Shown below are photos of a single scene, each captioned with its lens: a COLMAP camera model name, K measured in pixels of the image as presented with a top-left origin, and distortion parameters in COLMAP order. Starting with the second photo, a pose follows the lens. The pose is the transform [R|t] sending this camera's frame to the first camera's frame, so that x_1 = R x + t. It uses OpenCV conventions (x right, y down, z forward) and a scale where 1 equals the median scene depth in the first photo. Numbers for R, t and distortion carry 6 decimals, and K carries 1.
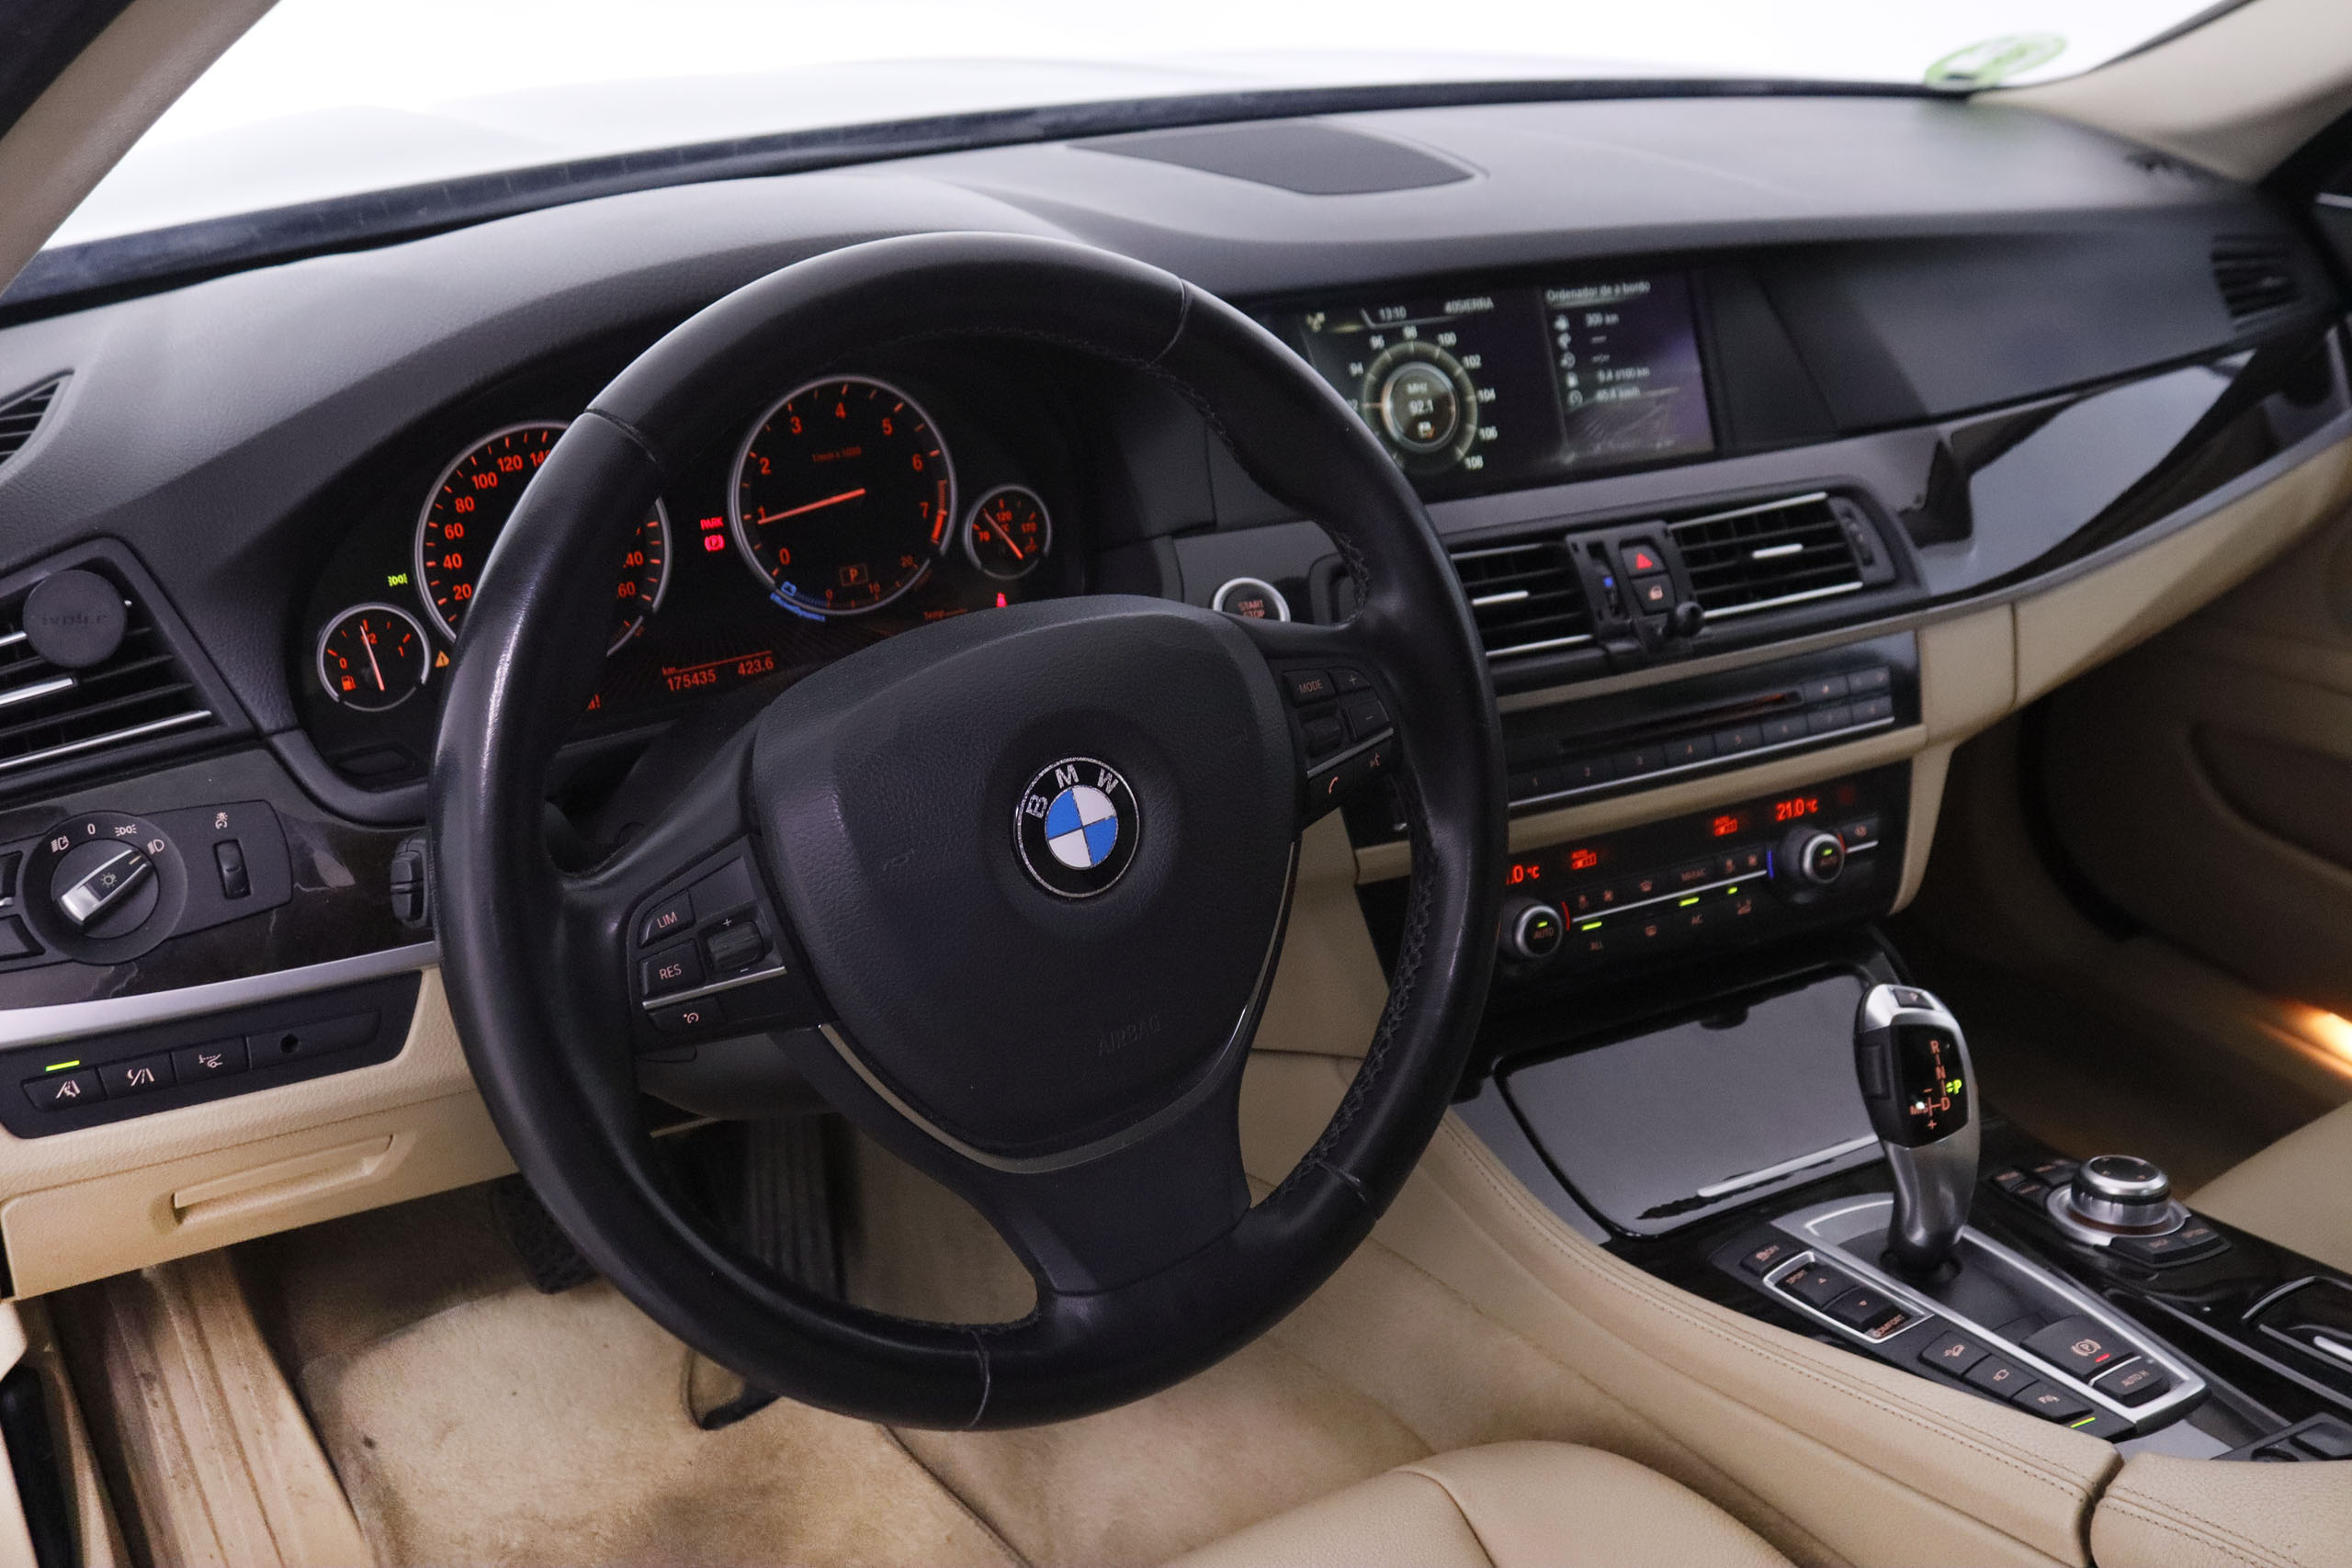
lens RADIAL K [[2294.6, 0, 1176.0], [0, 2294.6, 784.0], [0, 0, 1]] dist [-0.134563, 0.146117]
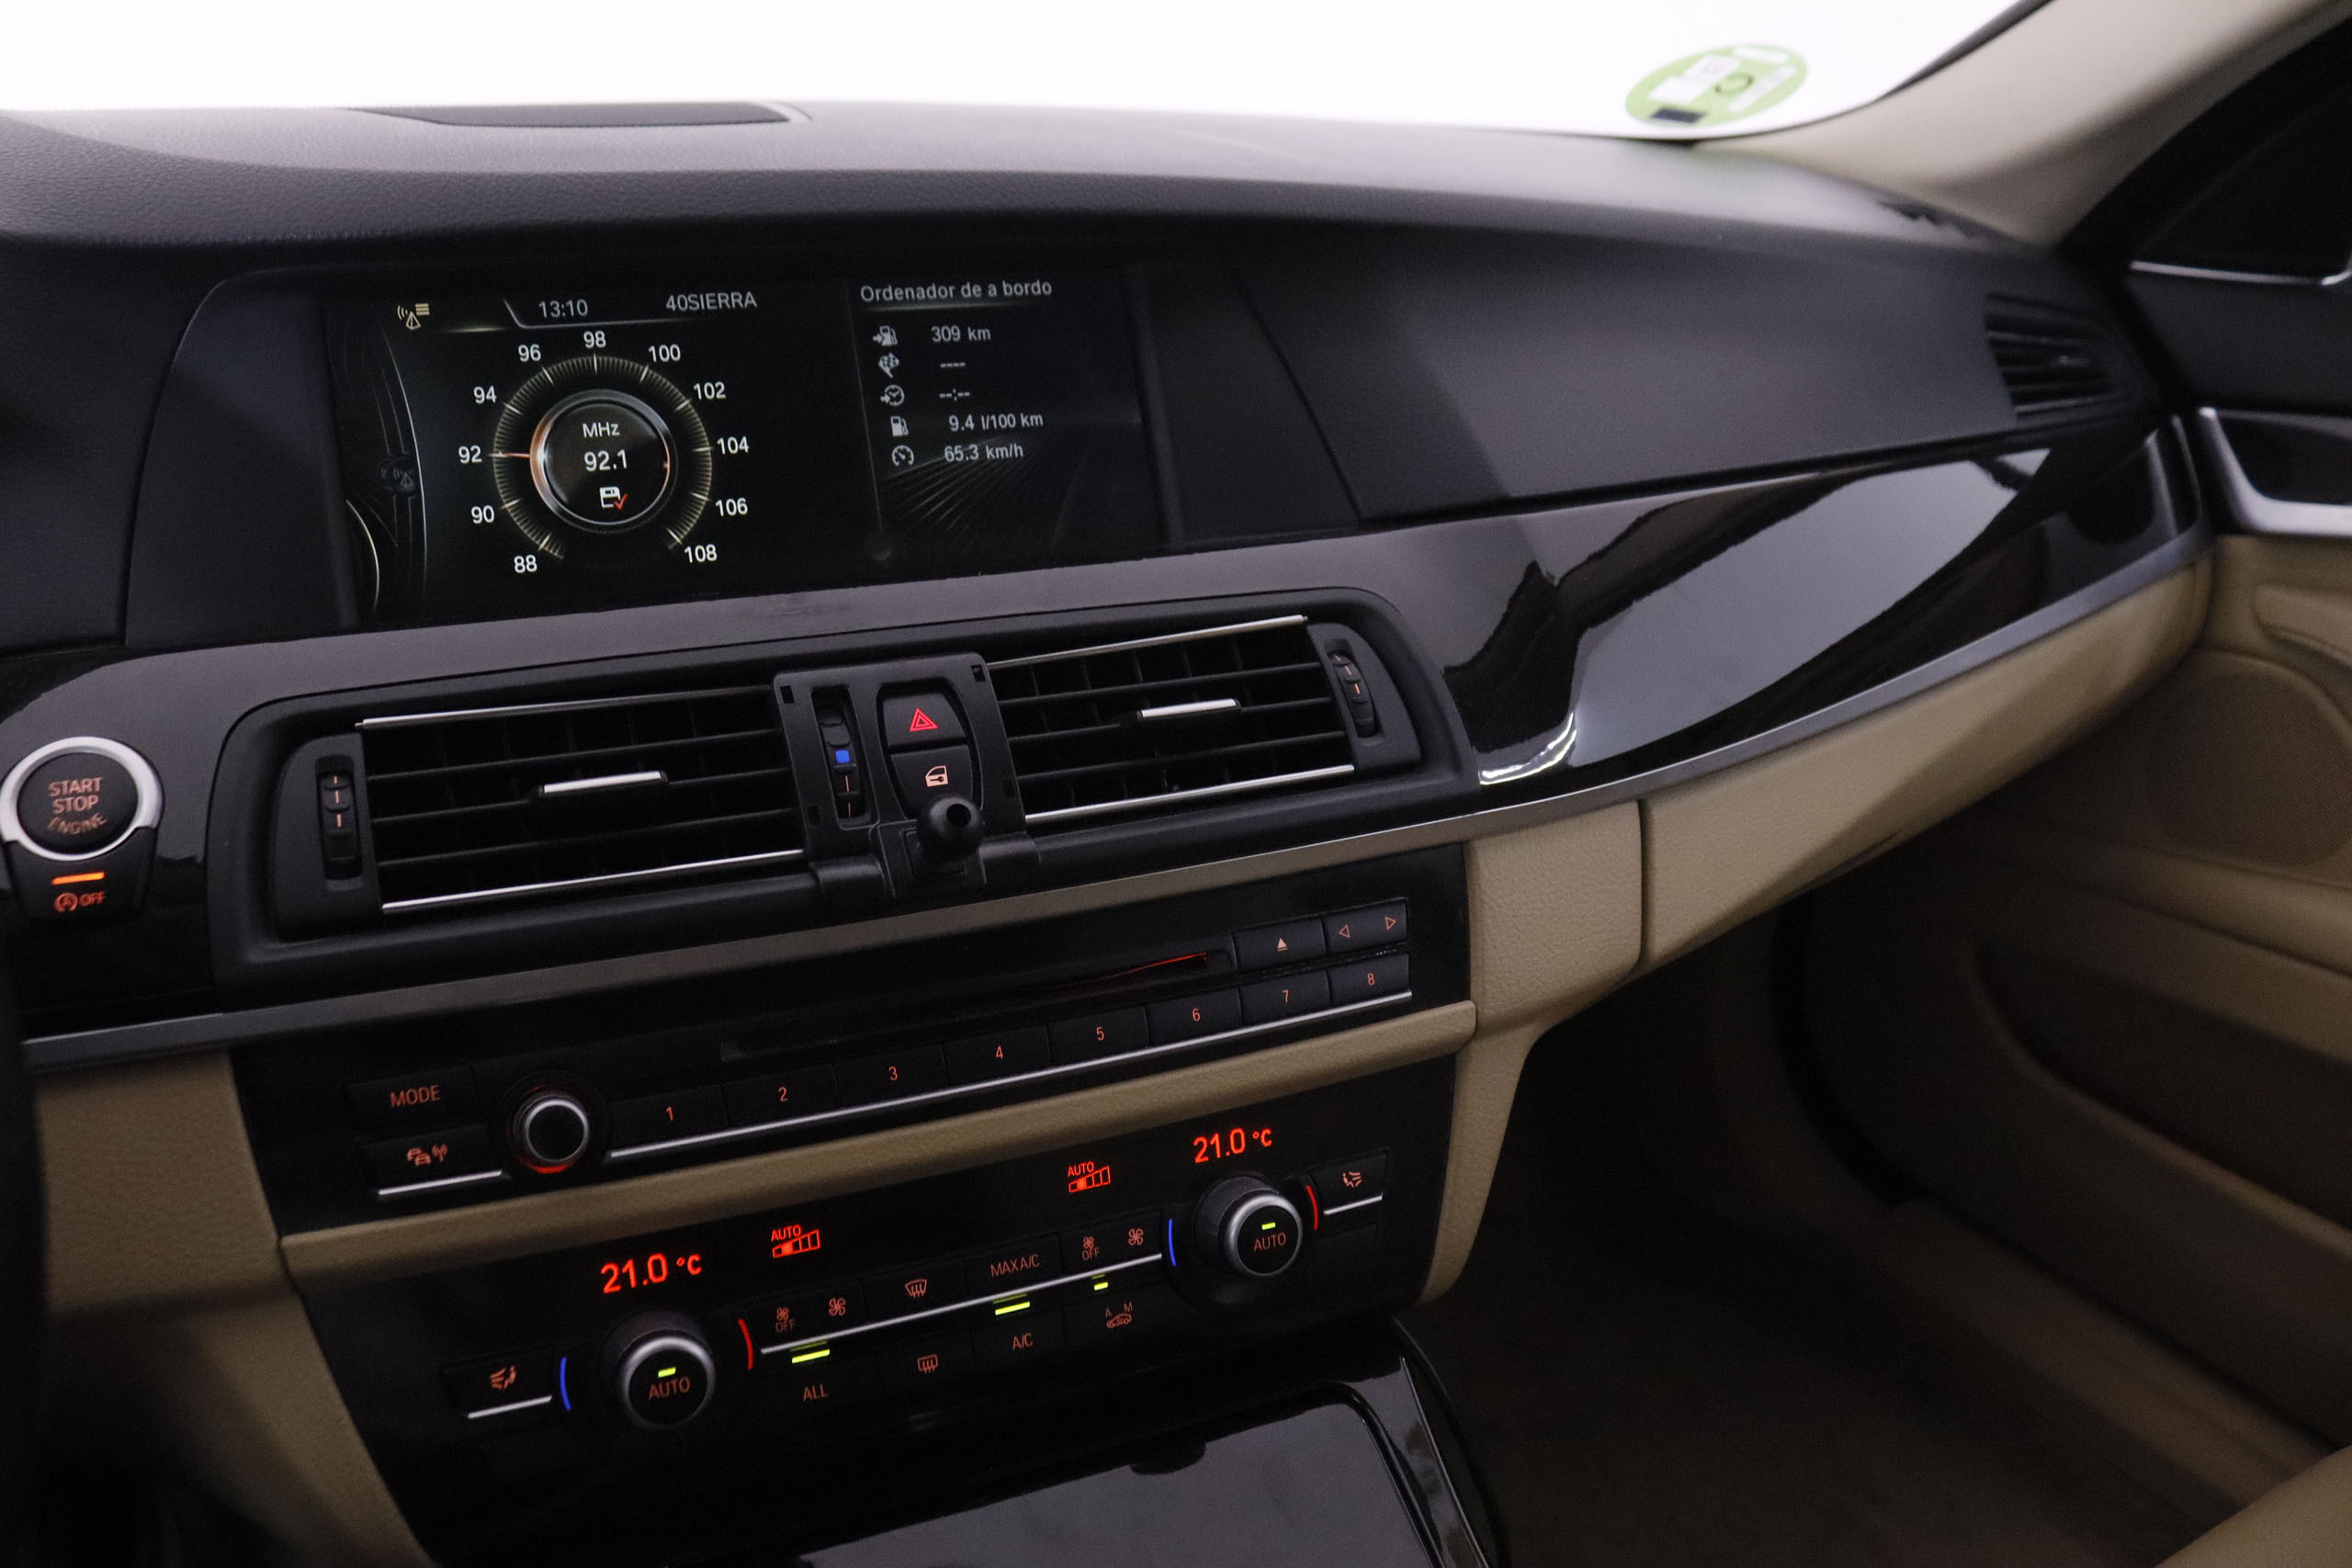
lens RADIAL K [[1882.7, 0, 1131.4], [0, 1882.7, 770.0], [0, 0, 1]] dist [-0.123265, 0.009641]
pose [[0.998825, 0.026921, -0.040296, 0.272292], [-0.029454, 0.997537, -0.063657, -0.056066], [0.038483, 0.064769, 0.997158, 0.523098]]
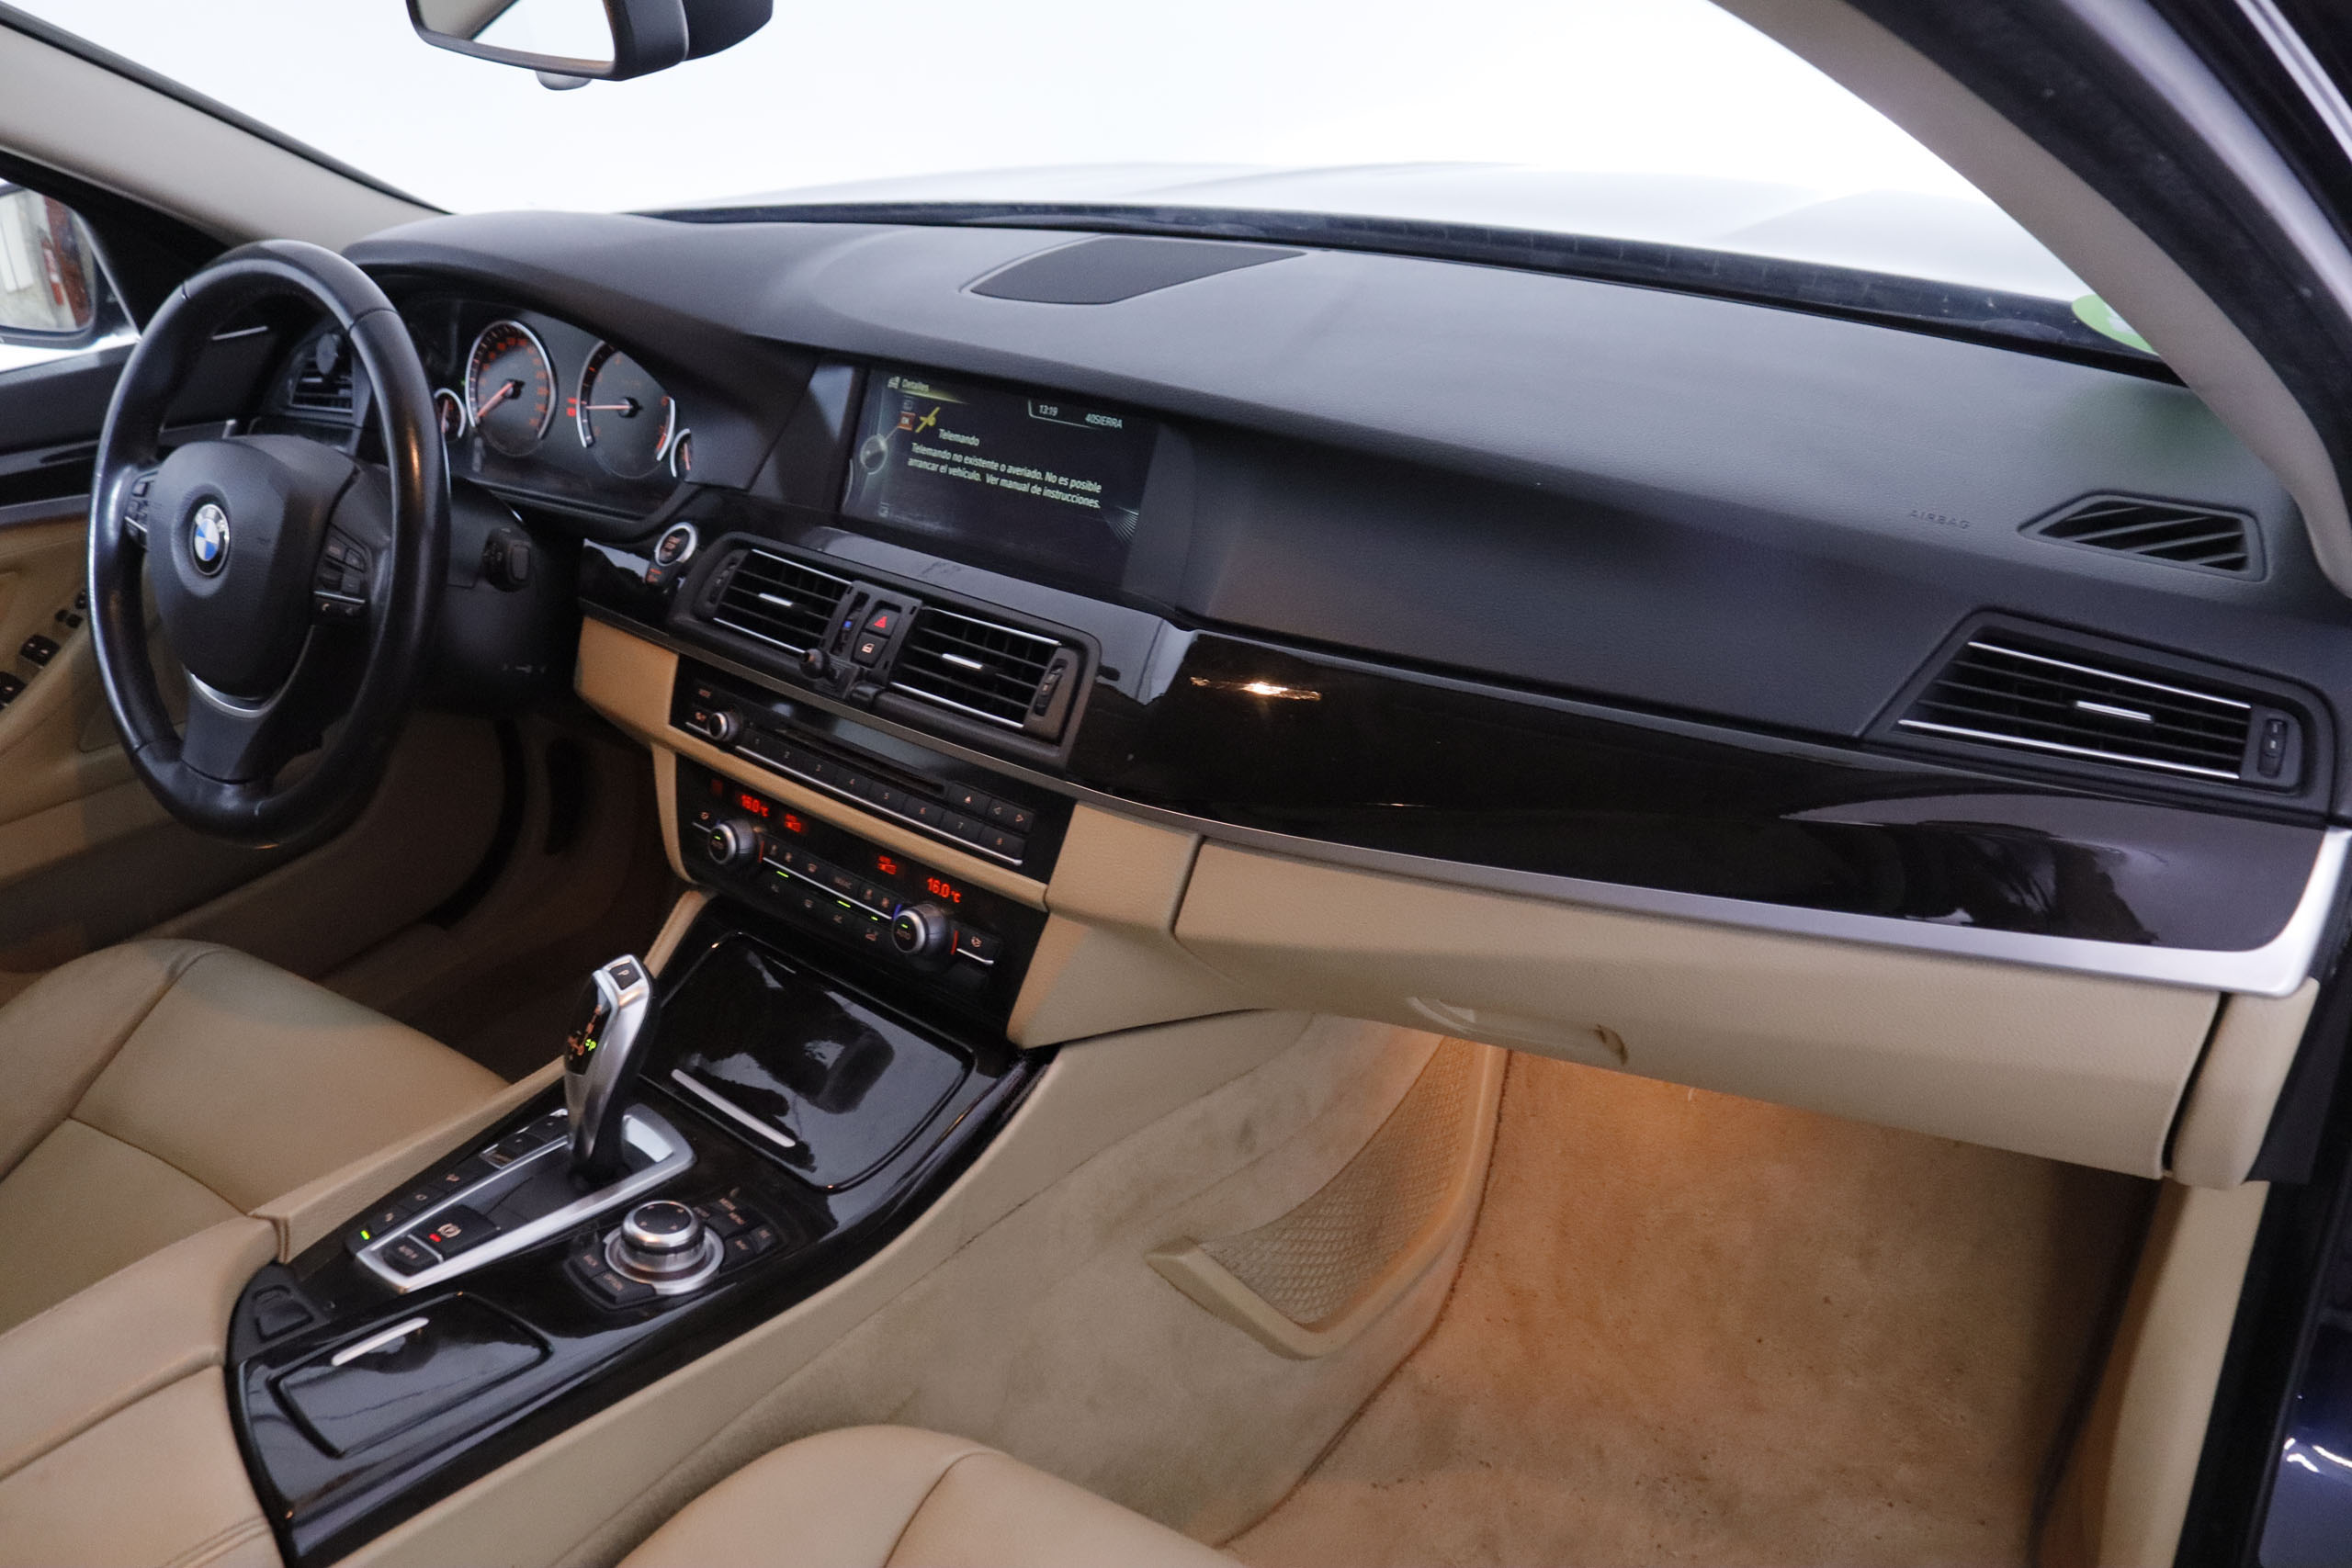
lens RADIAL K [[1882.7, 0, 1131.4], [0, 1882.7, 770.0], [0, 0, 1]] dist [-0.123265, 0.009641]
pose [[0.343647, 0.373024, -0.861835, 1.111503], [-0.342073, 0.904398, 0.255049, -0.318810], [0.874581, 0.207163, 0.438396, 0.687420]]
